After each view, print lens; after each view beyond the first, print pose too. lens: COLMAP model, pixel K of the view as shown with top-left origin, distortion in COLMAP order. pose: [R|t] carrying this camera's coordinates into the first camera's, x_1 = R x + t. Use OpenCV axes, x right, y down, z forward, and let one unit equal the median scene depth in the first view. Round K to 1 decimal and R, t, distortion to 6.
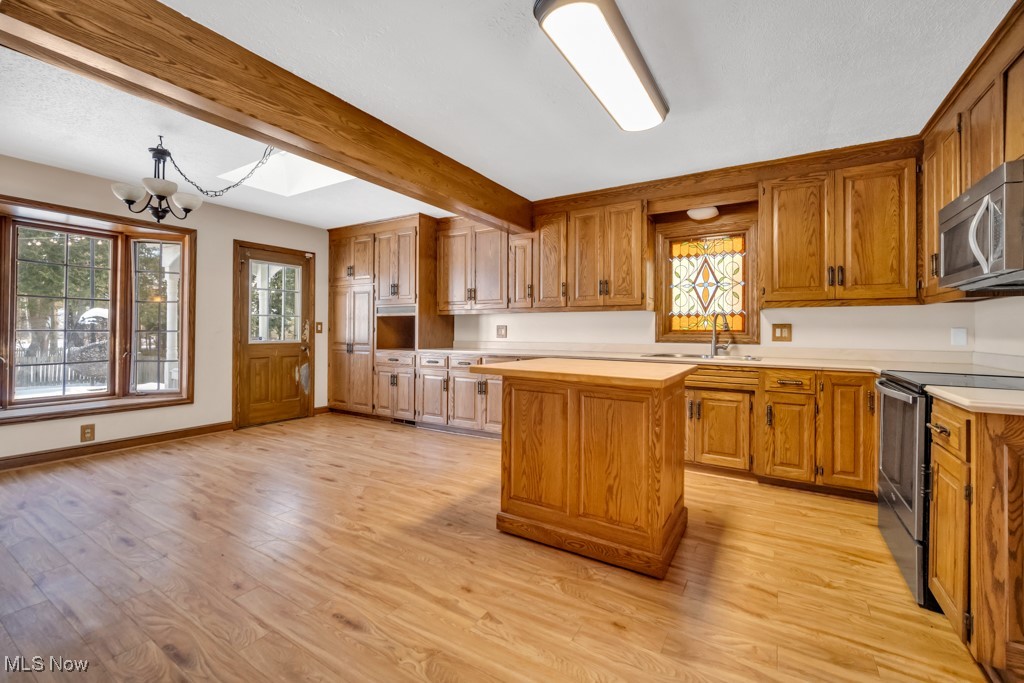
lens RADIAL K [[418.4, 0, 508.2], [0, 418.4, 331.2], [0, 0, 1]] dist [0.002184, -0.001144]
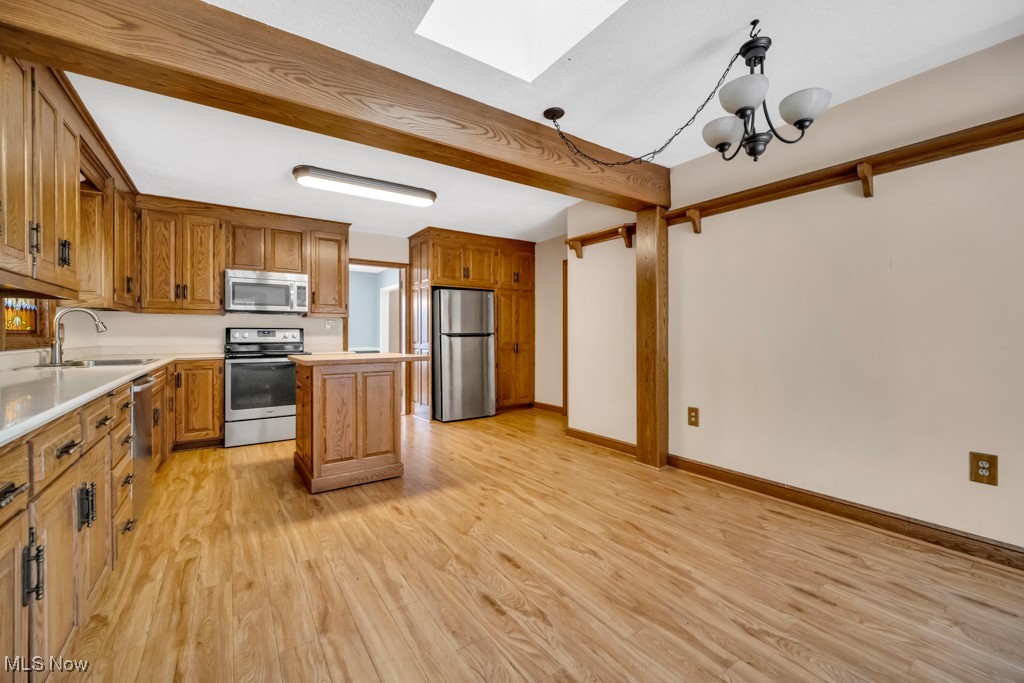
lens RADIAL K [[418.4, 0, 528.2], [0, 418.4, 336.7], [0, 0, 1]] dist [0.002184, -0.001144]
pose [[-0.928994, -0.011584, 0.369913, -0.614341], [-0.011447, 0.999931, 0.002565, -0.001773], [-0.369918, -0.001852, -0.929063, 1.412479]]
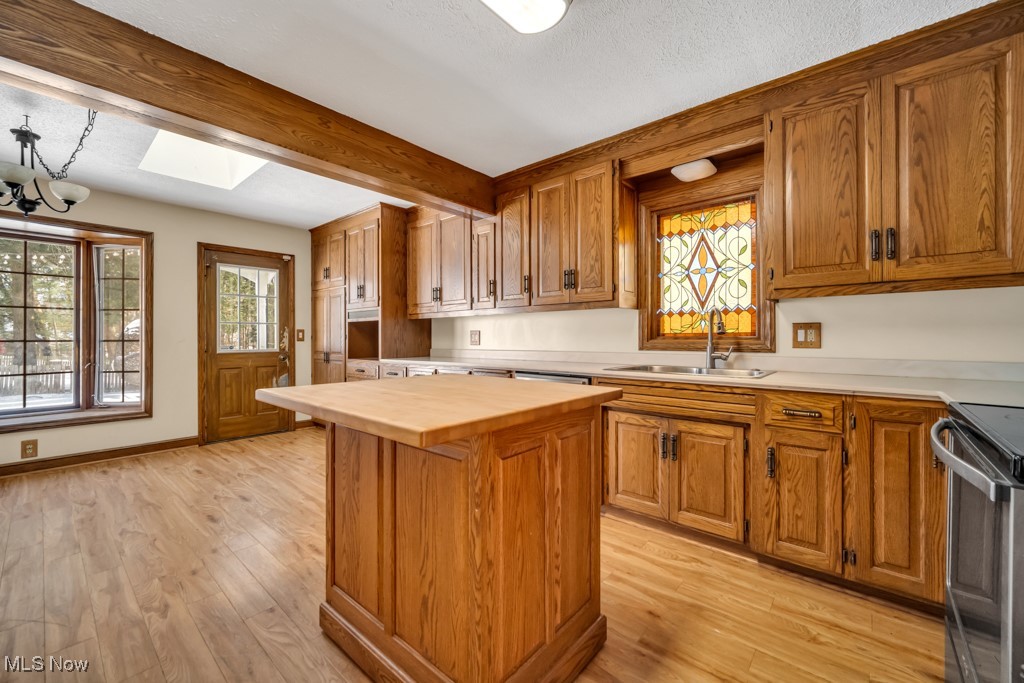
lens RADIAL K [[418.4, 0, 517.5], [0, 418.4, 336.7], [0, 0, 1]] dist [0.002184, -0.001144]
pose [[0.988290, -0.015001, -0.151850, 0.268899], [0.016348, 0.999837, 0.007625, -0.006131], [0.151711, -0.010018, 0.988374, 0.237214]]
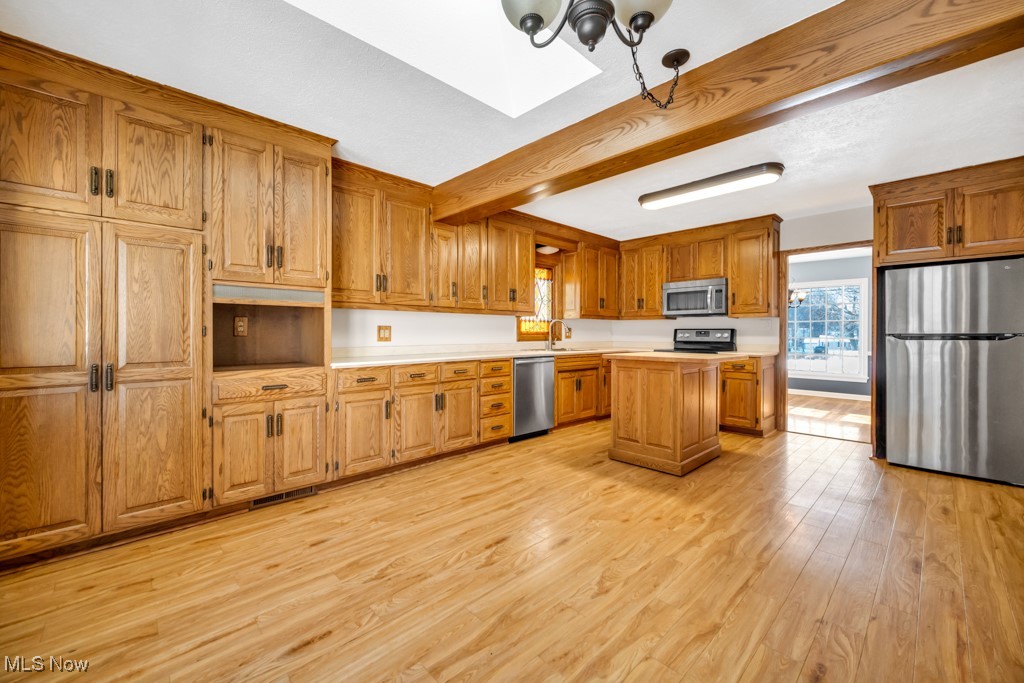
lens RADIAL K [[418.4, 0, 501.4], [0, 418.4, 338.4], [0, 0, 1]] dist [0.002184, -0.001144]
pose [[0.245538, -0.021989, 0.969138, -1.005621], [-0.007993, 0.999663, 0.024706, -0.013478], [-0.969354, -0.013813, 0.245279, 0.814773]]
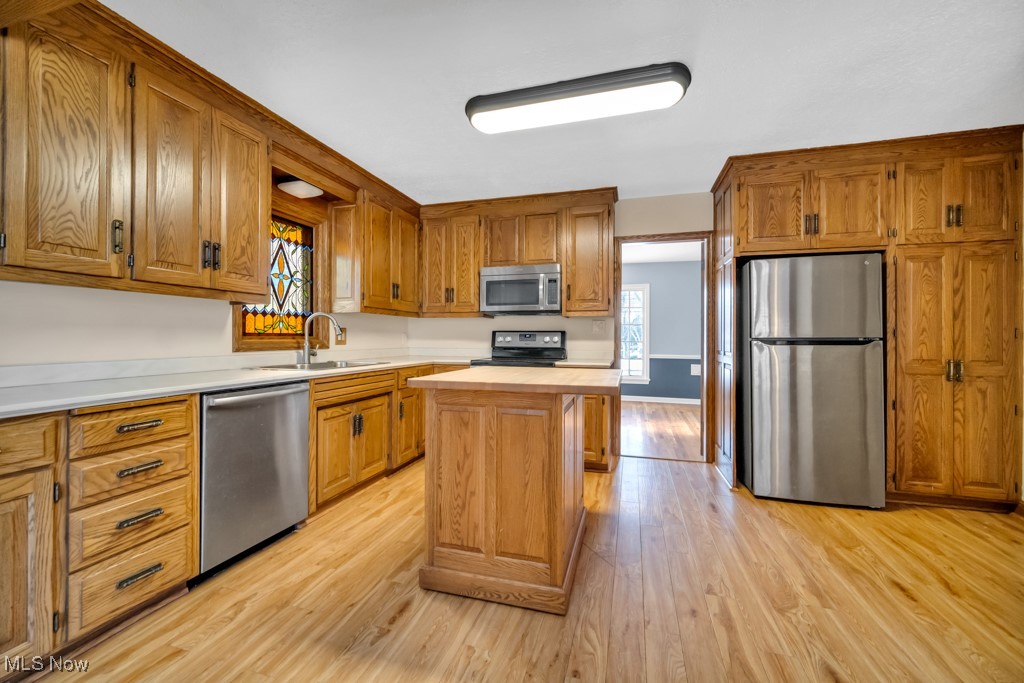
lens RADIAL K [[418.4, 0, 510.1], [0, 418.4, 336.6], [0, 0, 1]] dist [0.002184, -0.001144]
pose [[-0.275129, -0.010265, 0.961353, -0.454473], [-0.015683, 0.999858, 0.006187, -0.007443], [-0.961280, -0.013375, -0.275250, 0.847558]]
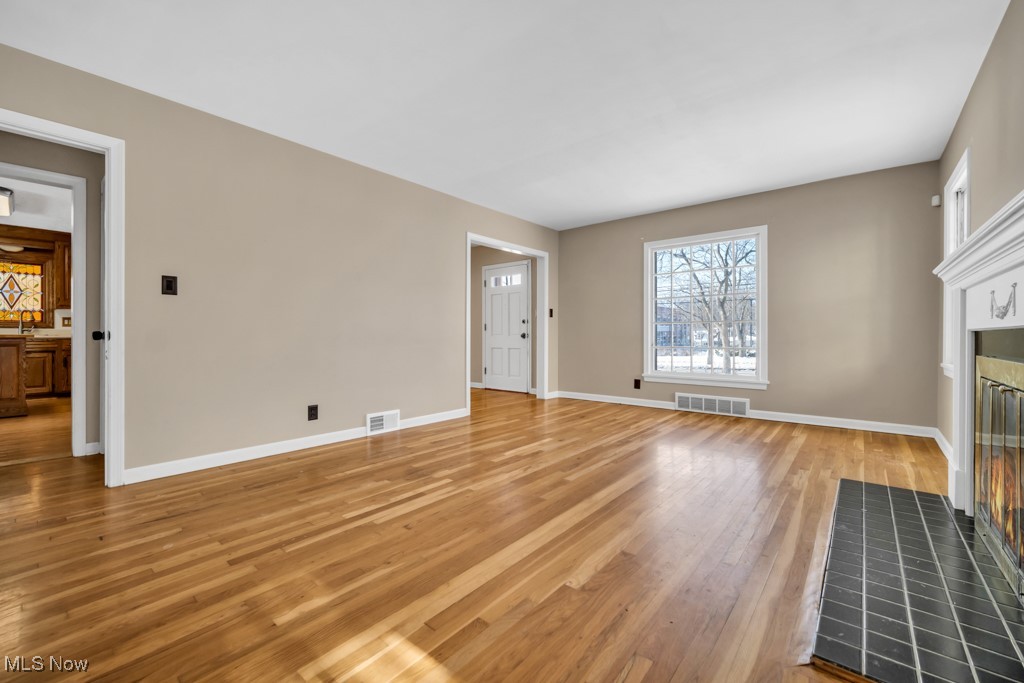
lens RADIAL K [[418.4, 0, 504.8], [0, 418.4, 329.1], [0, 0, 1]] dist [0.002184, -0.001144]
pose [[0.142254, -0.003676, 0.989823, -0.893930], [-0.008416, 0.999952, 0.004923, 0.008620], [-0.989794, -0.009030, 0.142216, -1.157743]]
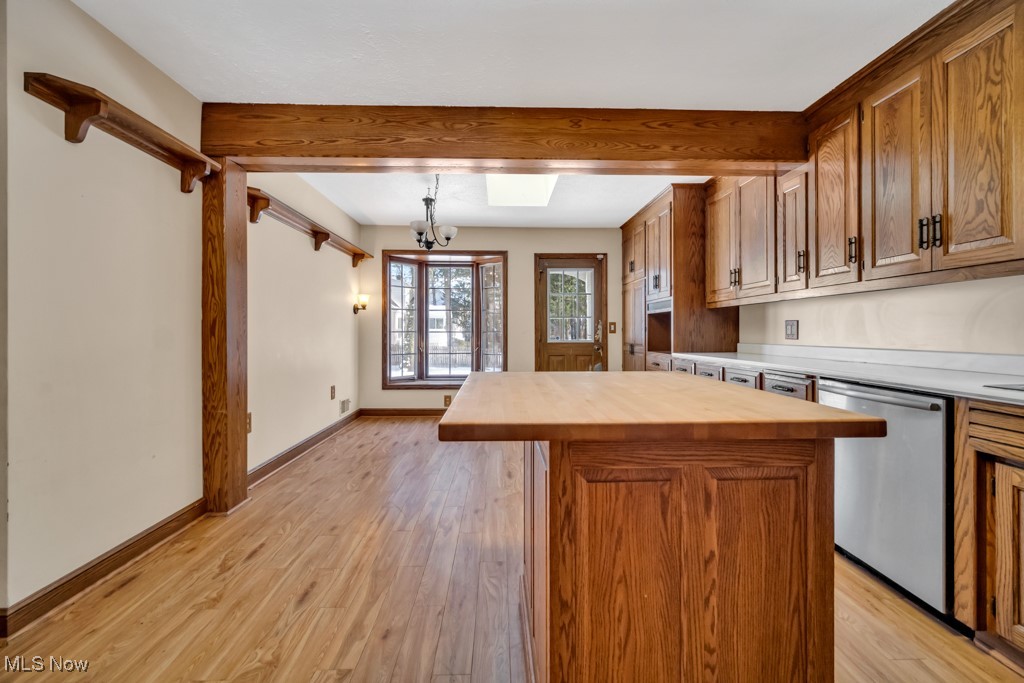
lens RADIAL K [[418.4, 0, 506.3], [0, 418.4, 331.6], [0, 0, 1]] dist [0.002184, -0.001144]
pose [[0.551687, -0.012144, -0.833963, 0.385404], [0.016490, 0.999857, -0.003651, 0.001425], [0.833888, -0.011738, 0.551809, 0.372591]]
